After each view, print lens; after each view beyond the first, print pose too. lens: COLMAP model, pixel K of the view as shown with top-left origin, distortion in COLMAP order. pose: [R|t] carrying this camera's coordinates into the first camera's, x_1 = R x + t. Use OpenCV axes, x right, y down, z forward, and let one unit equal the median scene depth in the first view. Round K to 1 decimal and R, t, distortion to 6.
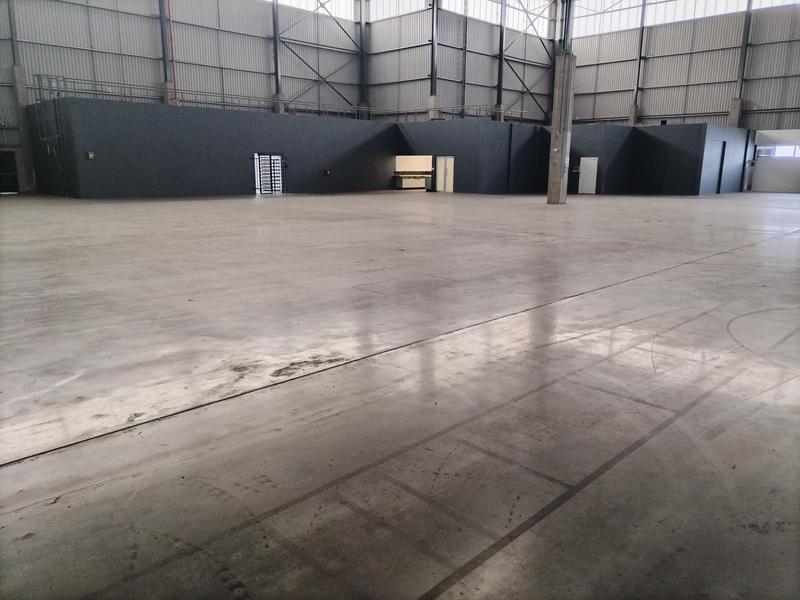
lens RADIAL K [[589.4, 0, 400.0], [0, 589.4, 300.0], [0, 0, 1]] dist [0.017923, 0.000602]
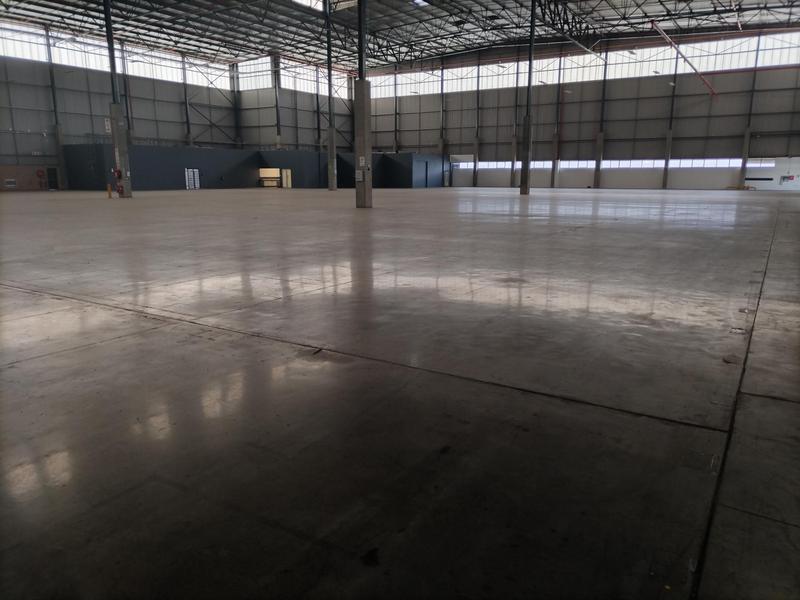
lens RADIAL K [[589.4, 0, 400.0], [0, 589.4, 300.0], [0, 0, 1]] dist [0.017923, 0.000602]
pose [[0.975544, -0.053322, 0.213237, 0.005005], [0.056176, 0.998394, -0.007343, 0.191103], [-0.212503, 0.019142, 0.976973, -0.834973]]
